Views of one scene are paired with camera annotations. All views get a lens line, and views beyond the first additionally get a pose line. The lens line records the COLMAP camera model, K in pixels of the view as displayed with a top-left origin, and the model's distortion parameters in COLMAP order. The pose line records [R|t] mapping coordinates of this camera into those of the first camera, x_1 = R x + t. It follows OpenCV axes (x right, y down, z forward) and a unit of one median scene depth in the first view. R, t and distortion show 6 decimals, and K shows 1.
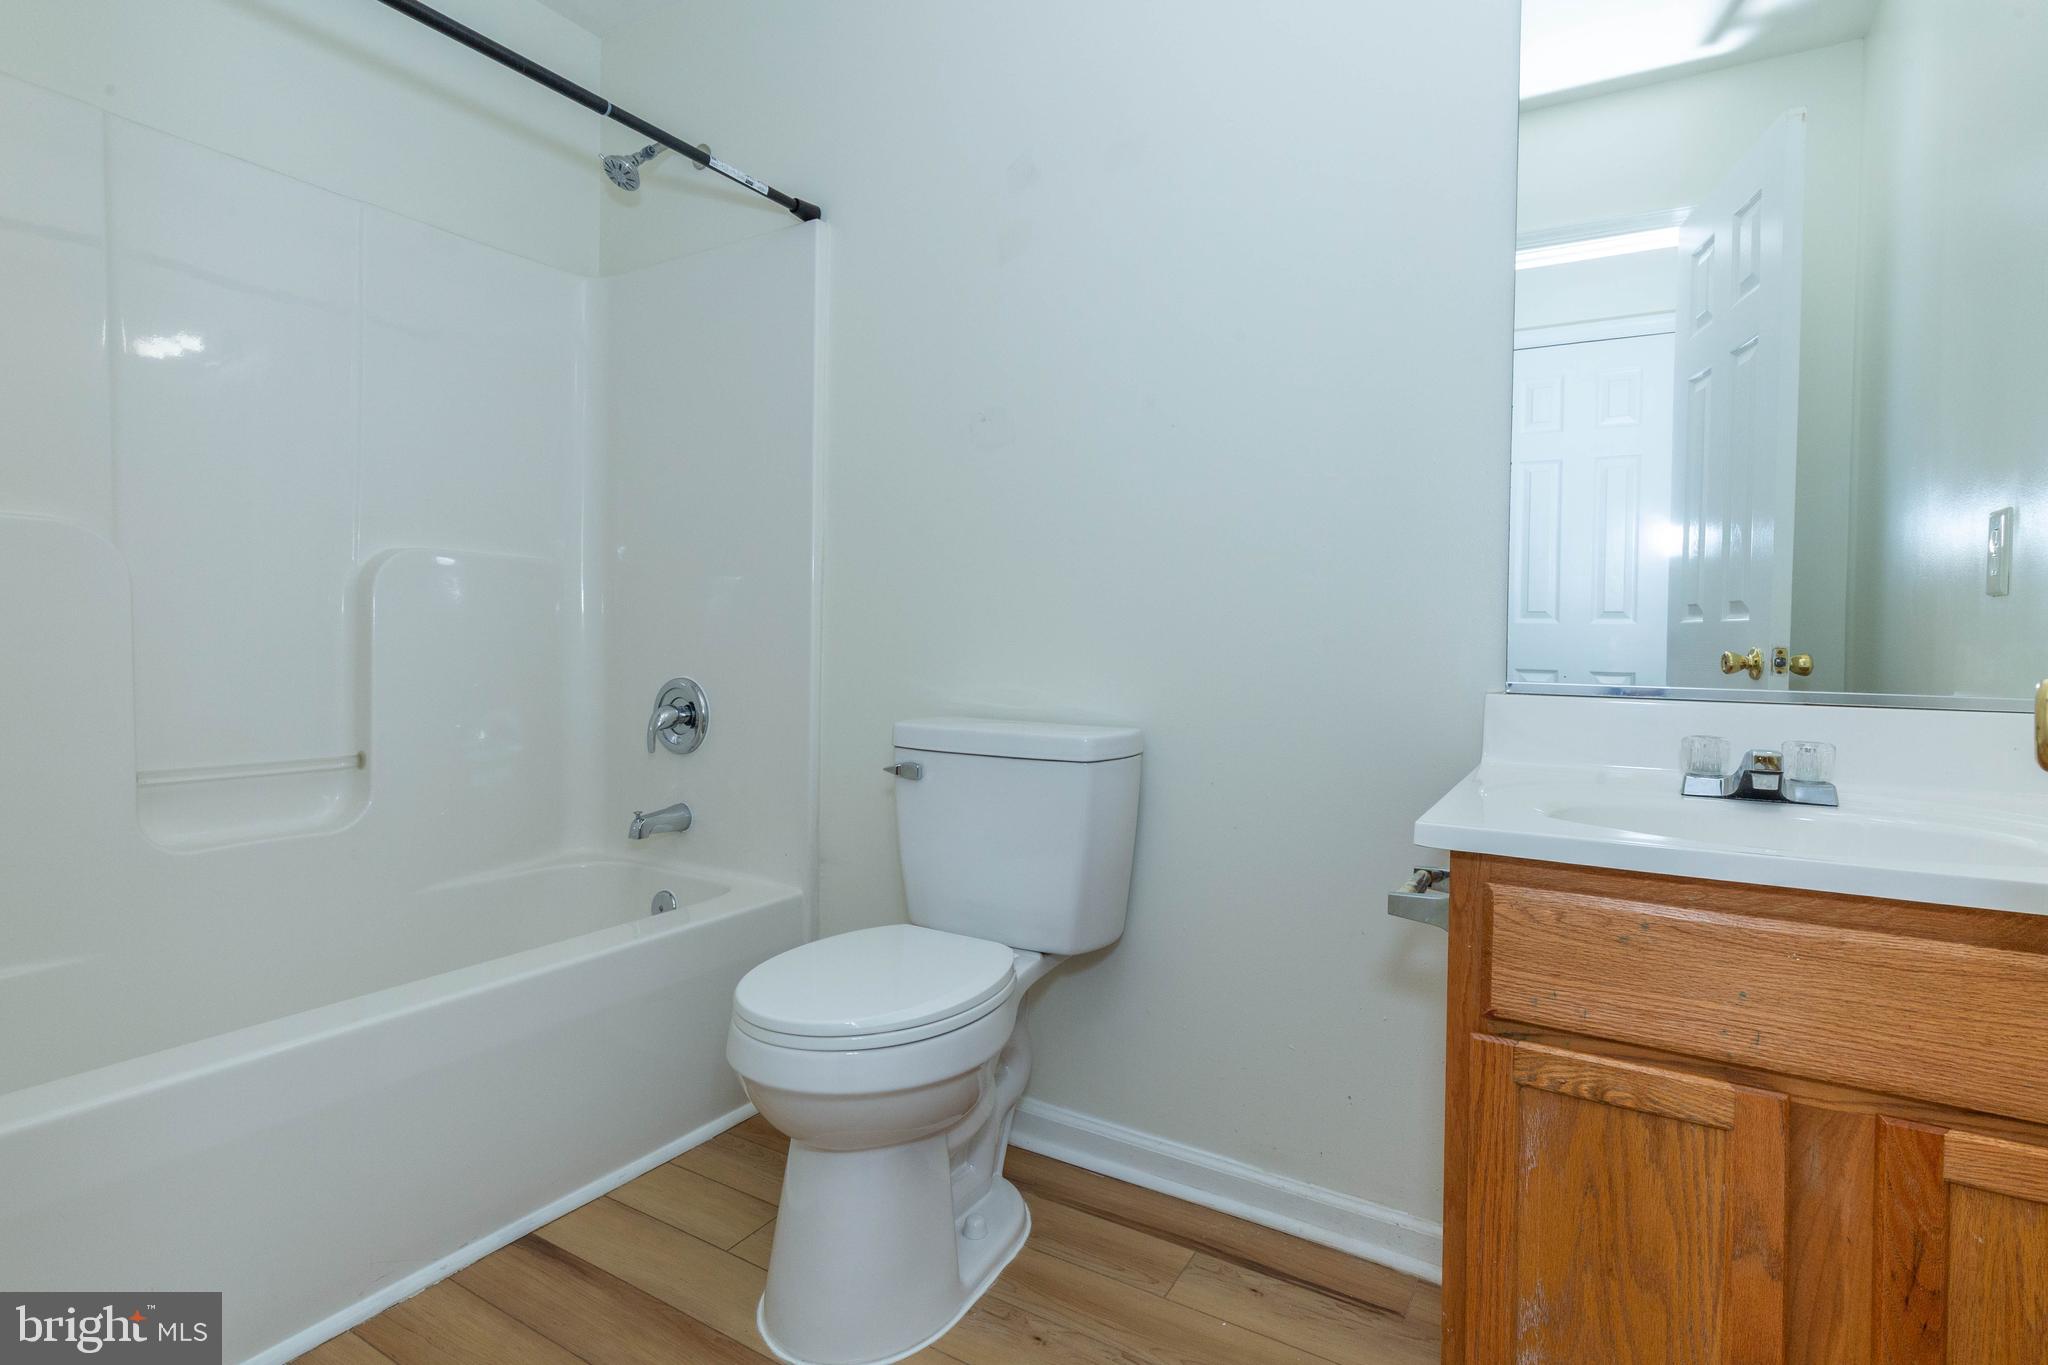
lens RADIAL K [[962.7, 0, 1032.0], [0, 962.7, 674.5], [0, 0, 1]] dist [0.006247, 0.000716]
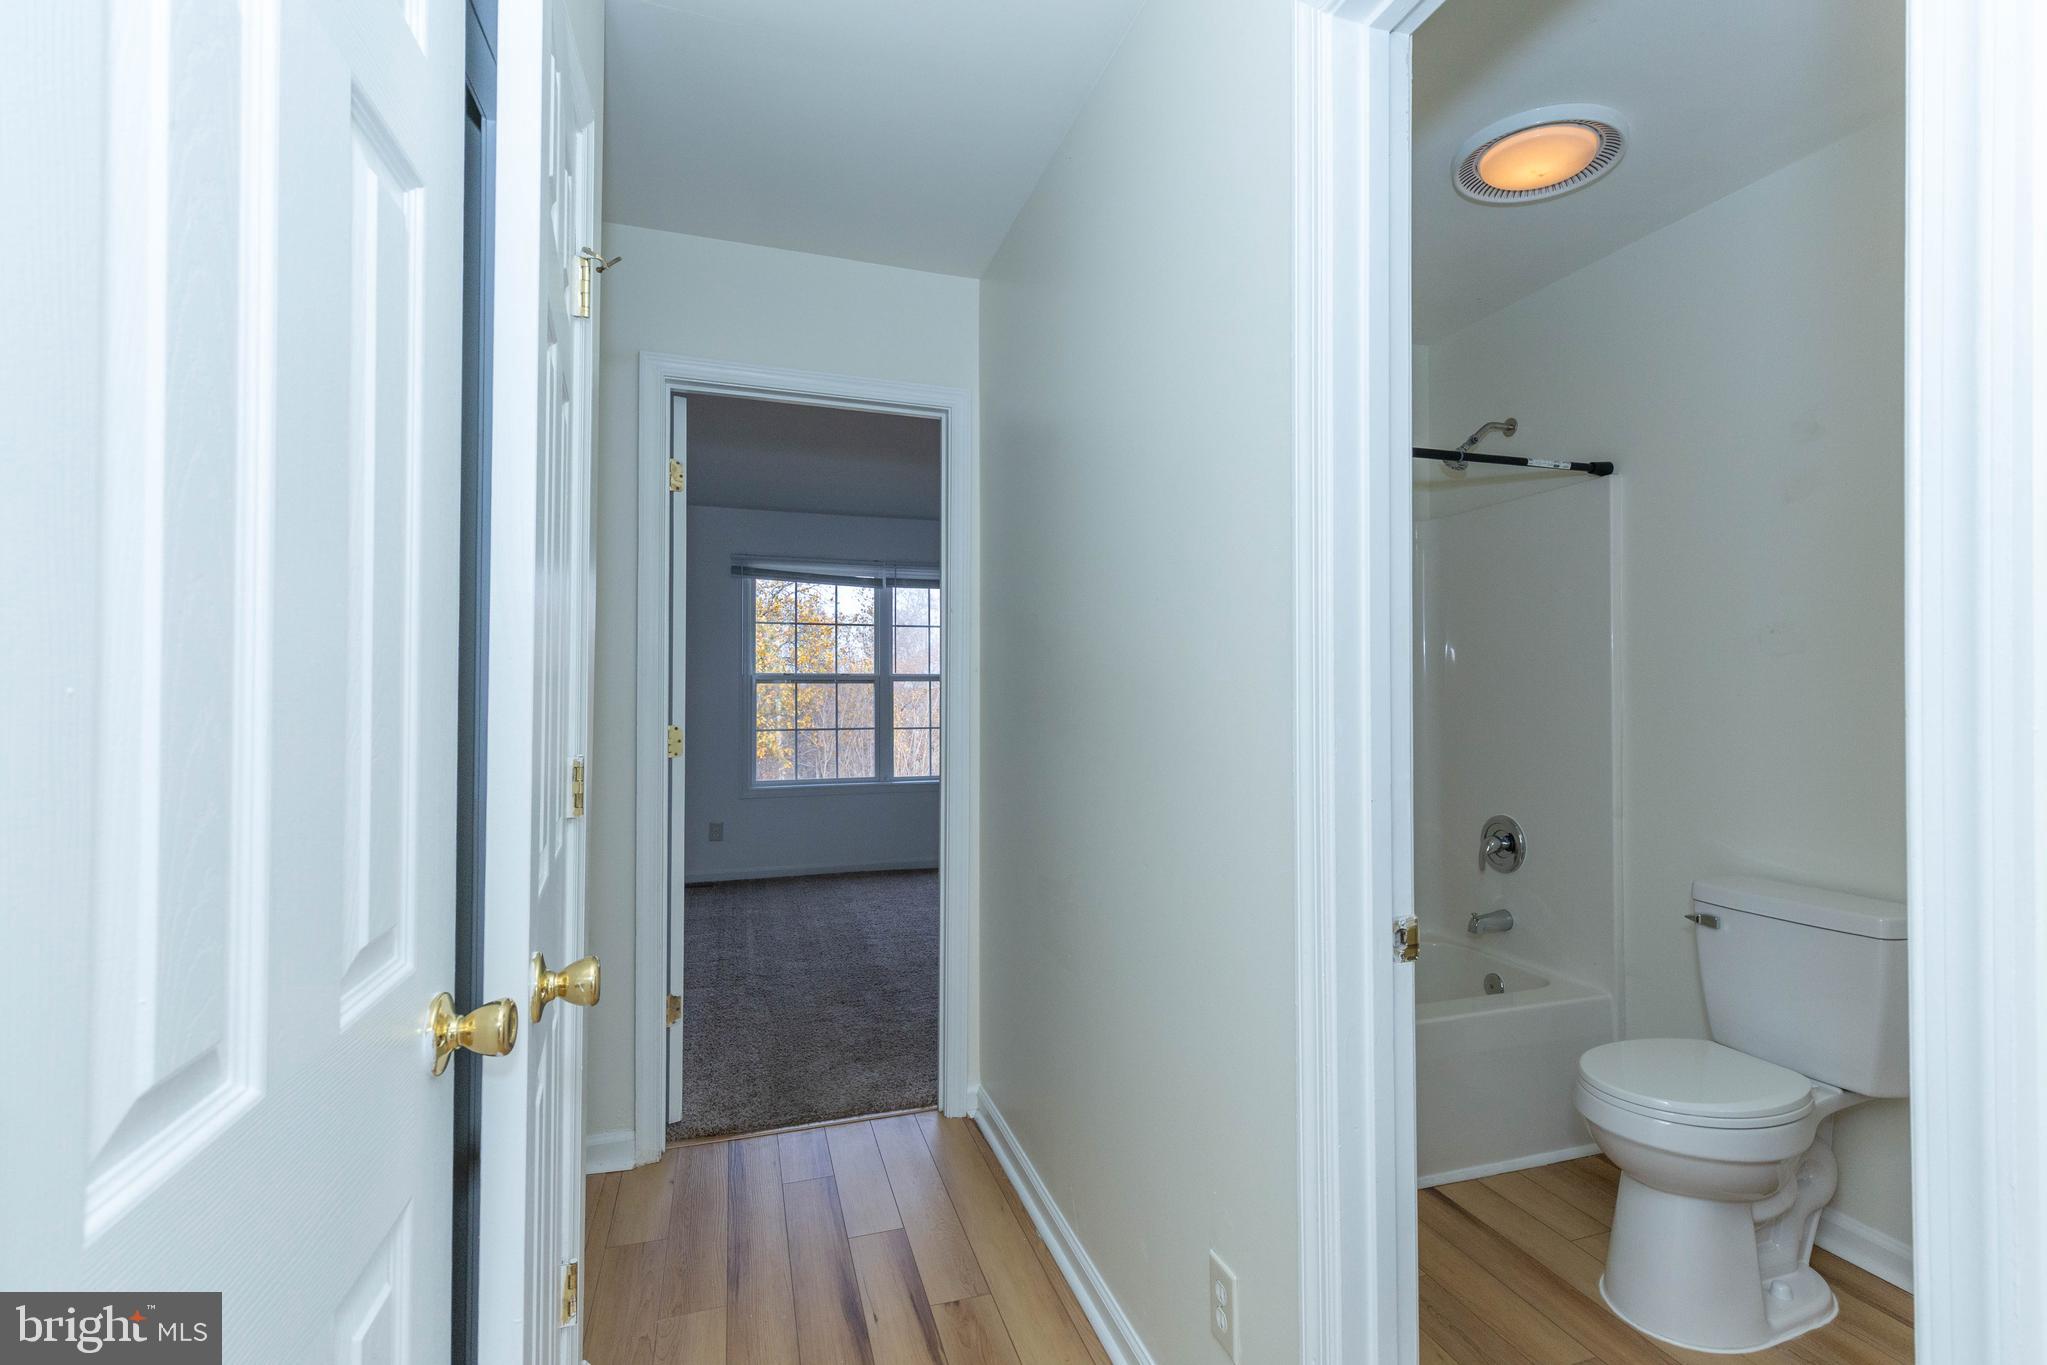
lens RADIAL K [[962.3, 0, 1082.2], [0, 962.3, 679.3], [0, 0, 1]] dist [0.006247, 0.000716]
pose [[0.770716, -0.027958, -0.636566, 0.058608], [-0.003756, 0.998820, -0.048416, -0.155662], [0.637168, 0.039706, 0.769701, -0.541719]]
